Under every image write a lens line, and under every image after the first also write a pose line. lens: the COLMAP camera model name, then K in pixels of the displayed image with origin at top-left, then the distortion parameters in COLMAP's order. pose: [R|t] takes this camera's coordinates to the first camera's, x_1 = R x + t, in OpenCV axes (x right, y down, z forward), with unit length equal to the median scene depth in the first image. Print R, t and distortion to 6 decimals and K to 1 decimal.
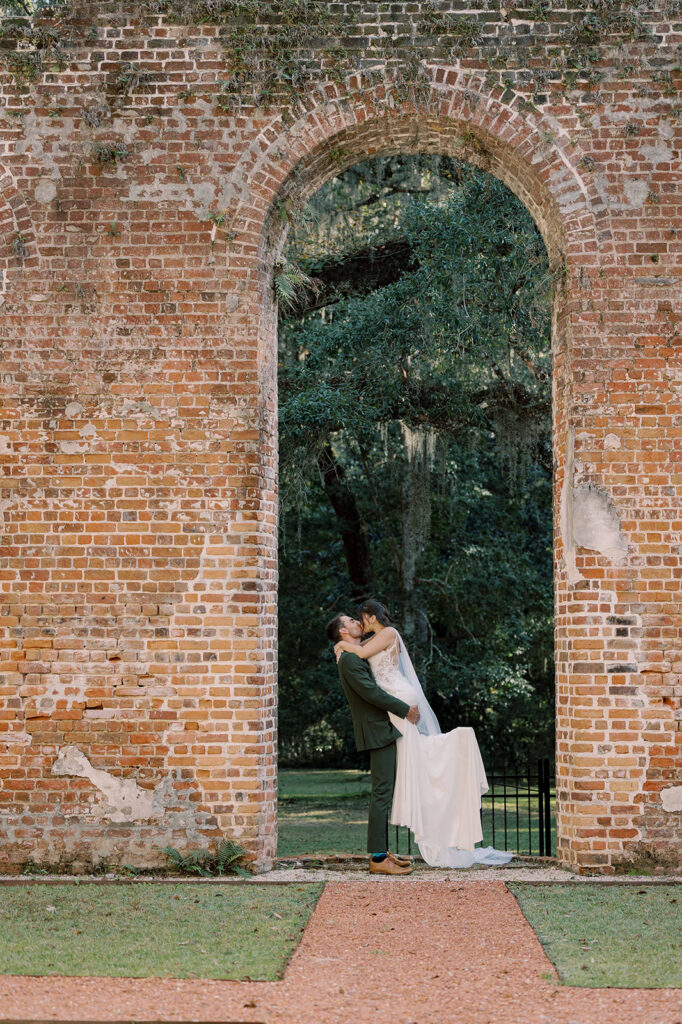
lens RADIAL K [[2062.6, 0, 340.9], [0, 2062.6, 513.6], [0, 0, 1]] dist [-0.127900, 0.000000]
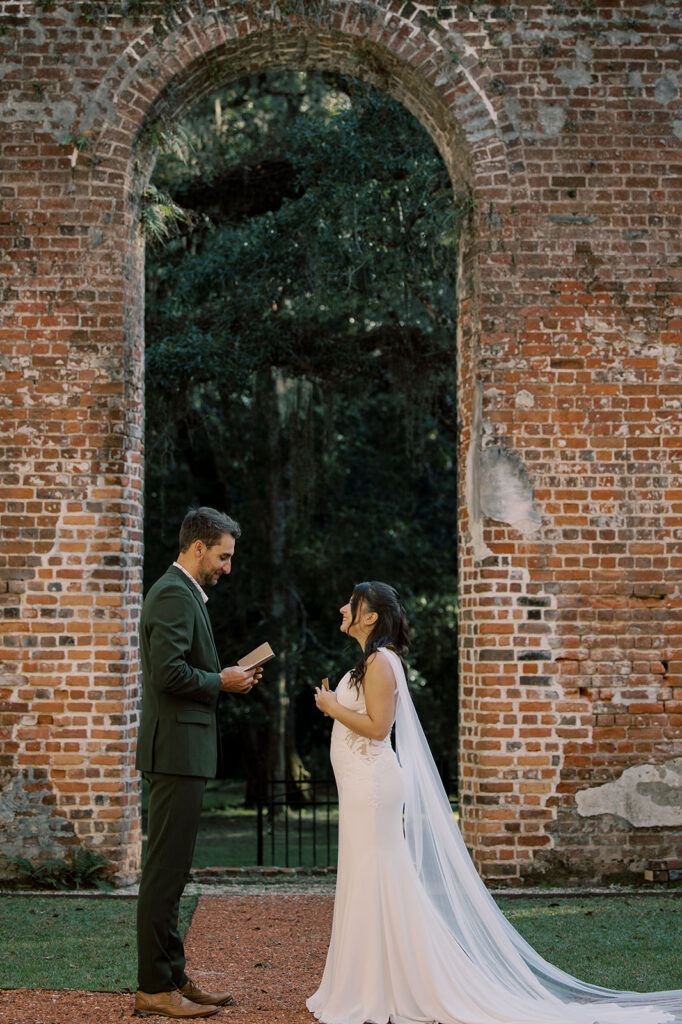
lens RADIAL K [[2062.6, 0, 341.7], [0, 2062.6, 514.6], [0, 0, 1]] dist [-0.127900, 0.000000]
pose [[0.998114, 0.005786, 0.061107, -0.000414], [-0.007108, 0.999745, 0.021443, -0.003751], [-0.060967, -0.021837, 0.997901, 0.118906]]
